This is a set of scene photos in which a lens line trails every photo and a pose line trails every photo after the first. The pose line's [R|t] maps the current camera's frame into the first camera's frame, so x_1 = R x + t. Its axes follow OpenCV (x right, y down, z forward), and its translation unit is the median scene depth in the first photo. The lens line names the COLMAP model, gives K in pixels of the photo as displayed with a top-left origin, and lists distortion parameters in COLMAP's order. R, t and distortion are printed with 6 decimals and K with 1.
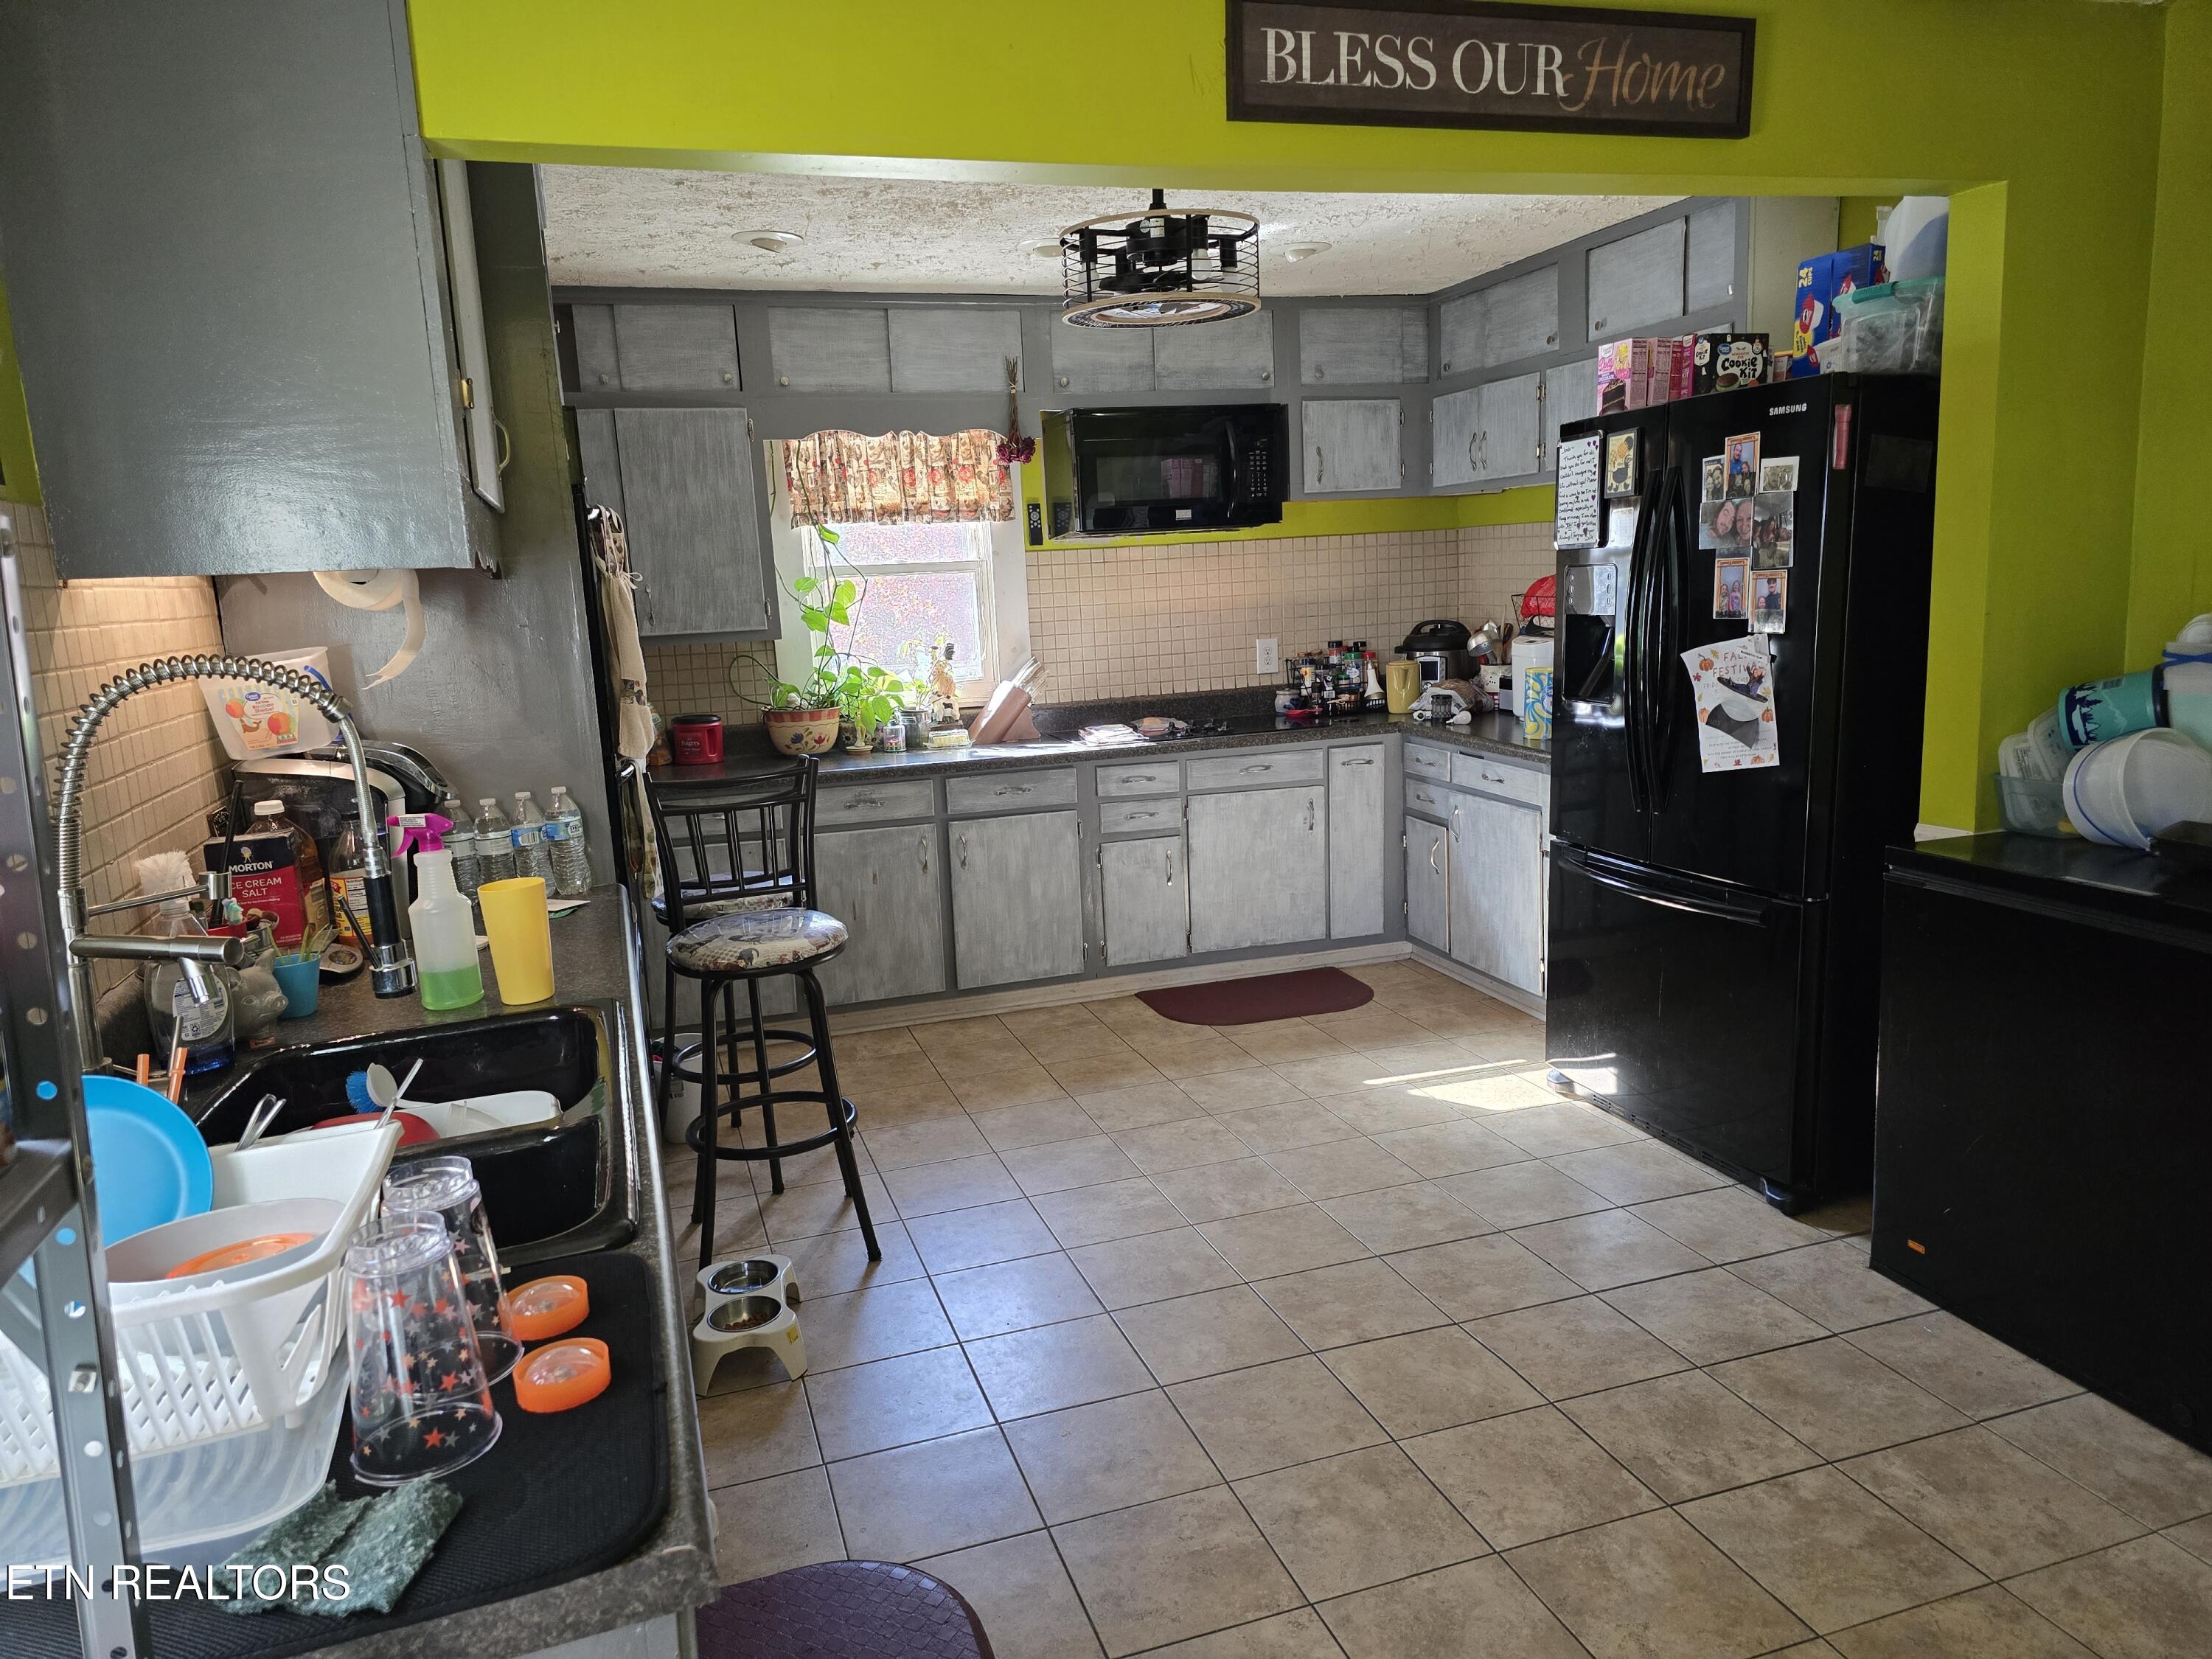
lens RADIAL K [[1487.1, 0, 1098.7], [0, 1487.1, 821.2], [0, 0, 1]] dist [0.048040, -0.037669]
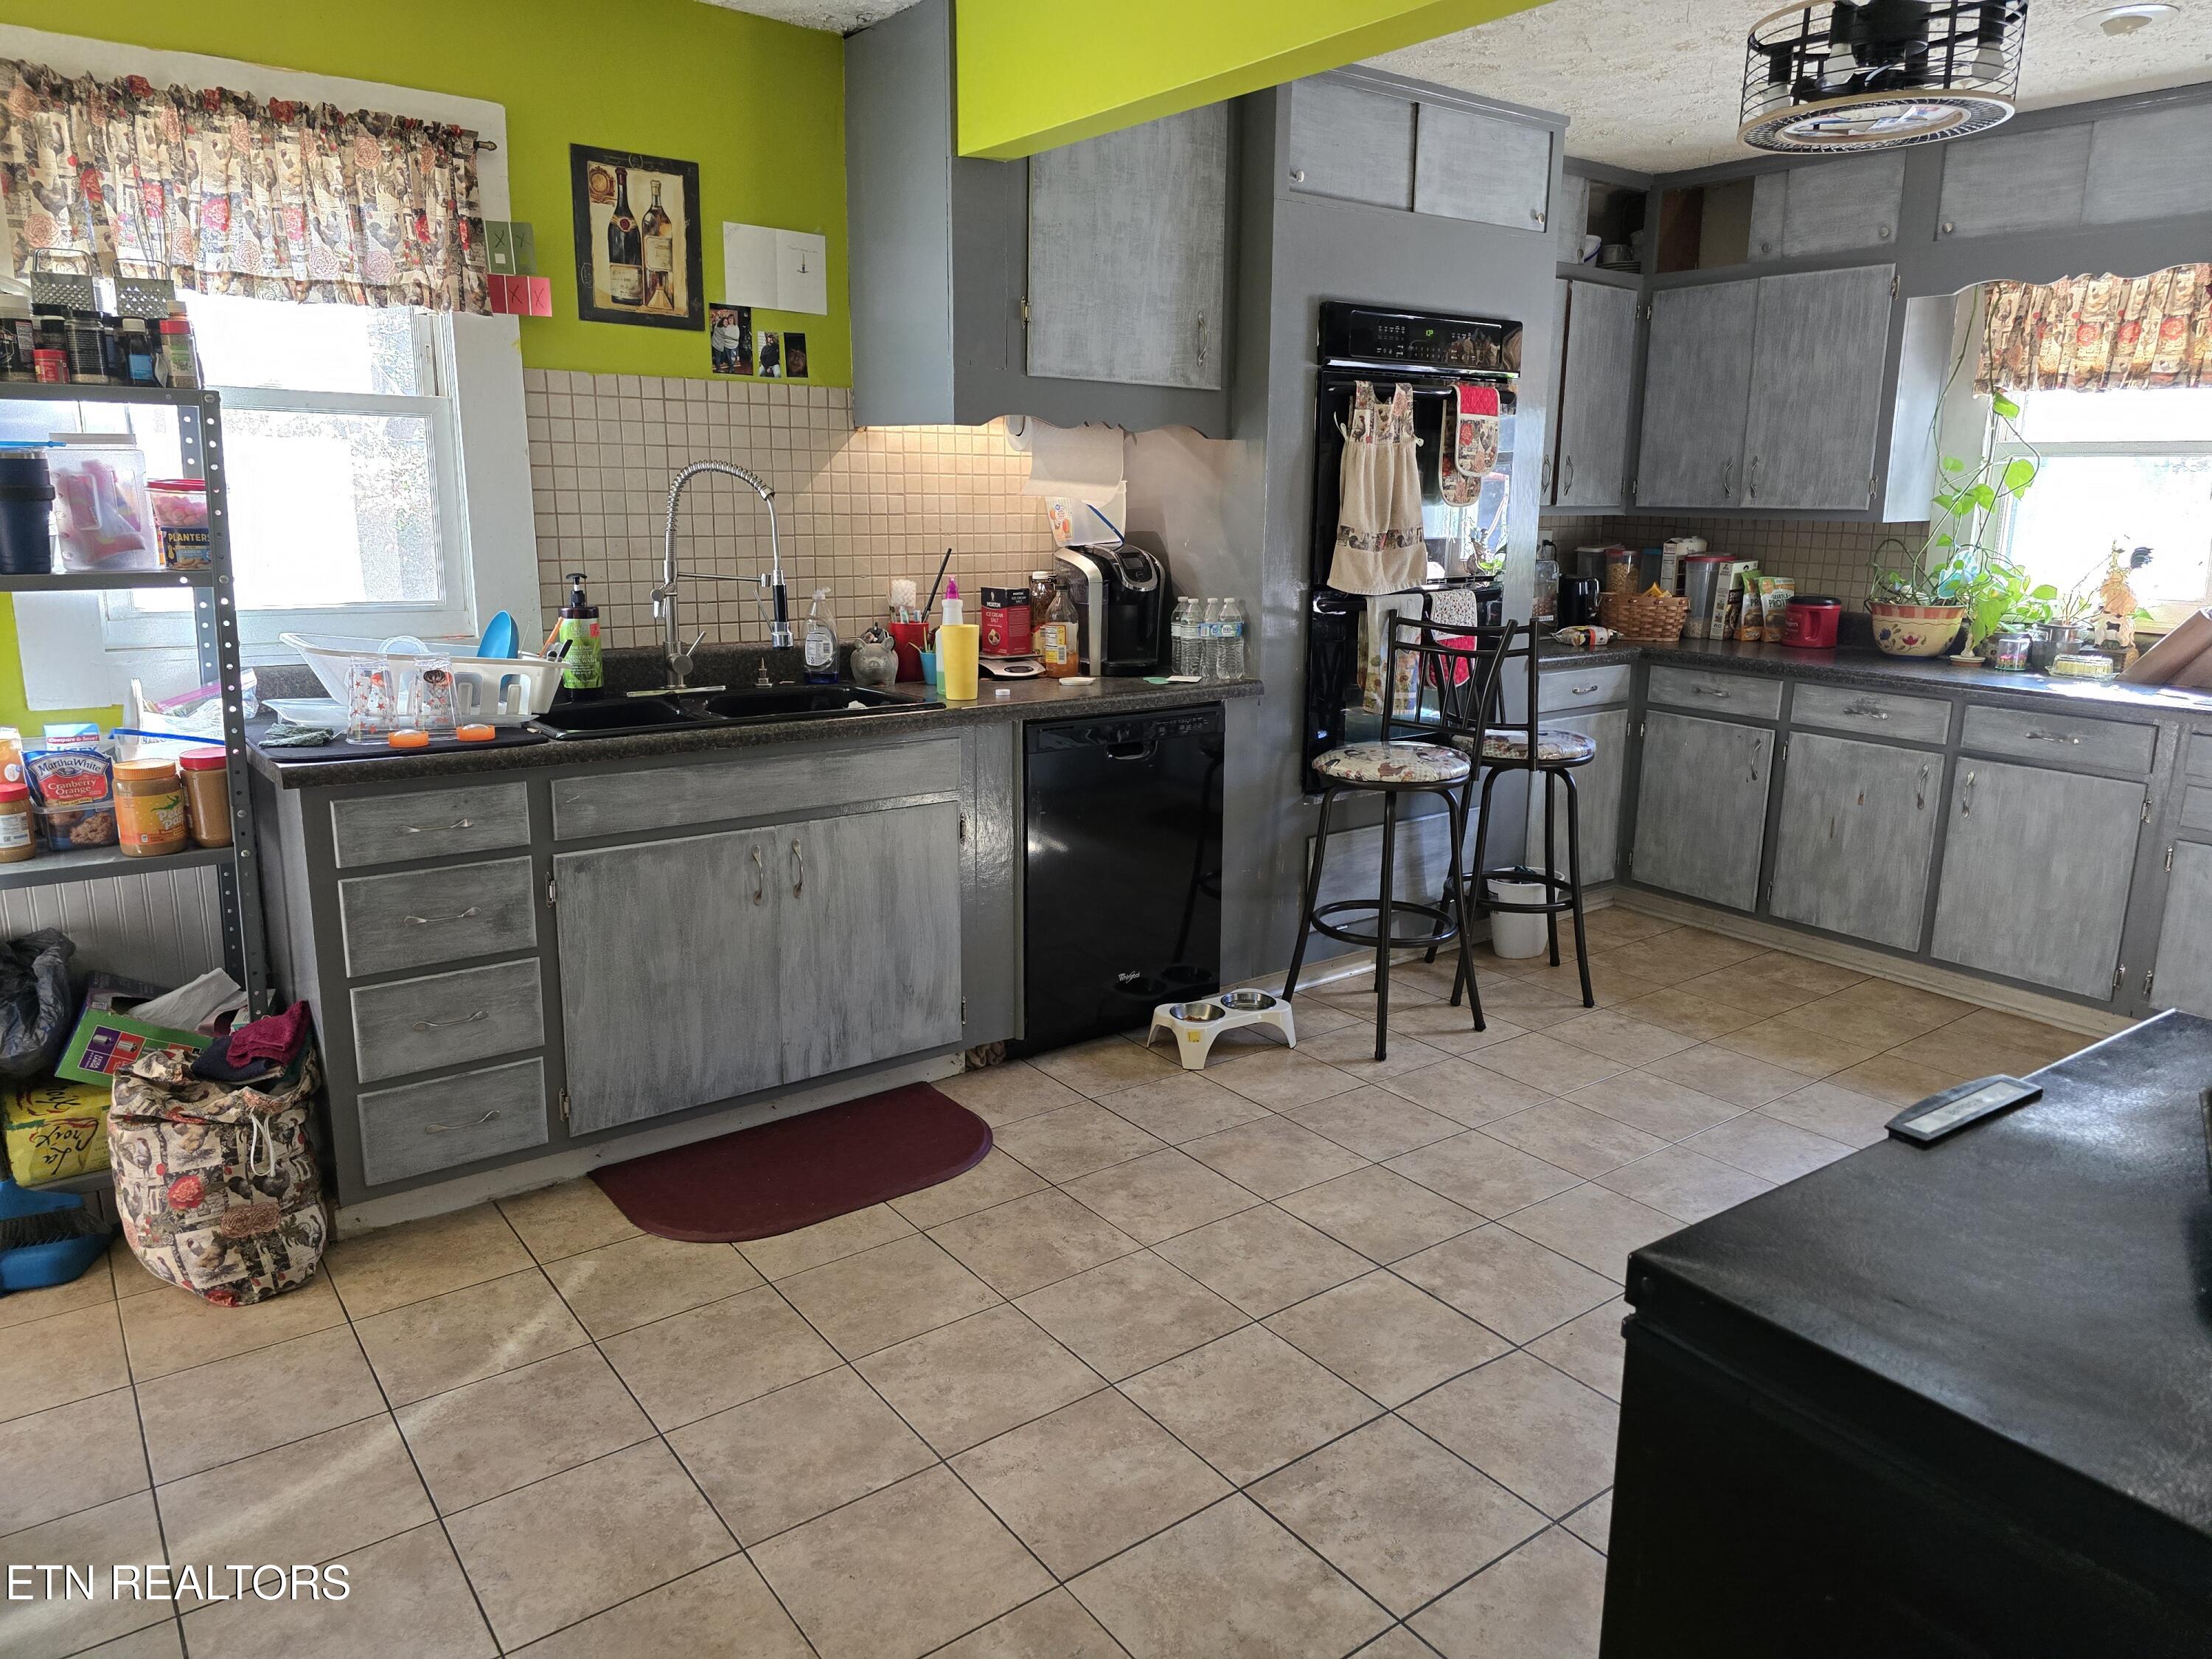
lens RADIAL K [[1487.1, 0, 1100.3], [0, 1487.1, 772.7], [0, 0, 1]] dist [0.048040, -0.037669]
pose [[0.315991, 0.232209, -0.919907, 0.520632], [-0.185274, 0.966022, 0.180208, -0.053185], [0.930496, 0.113491, 0.348277, 0.267108]]
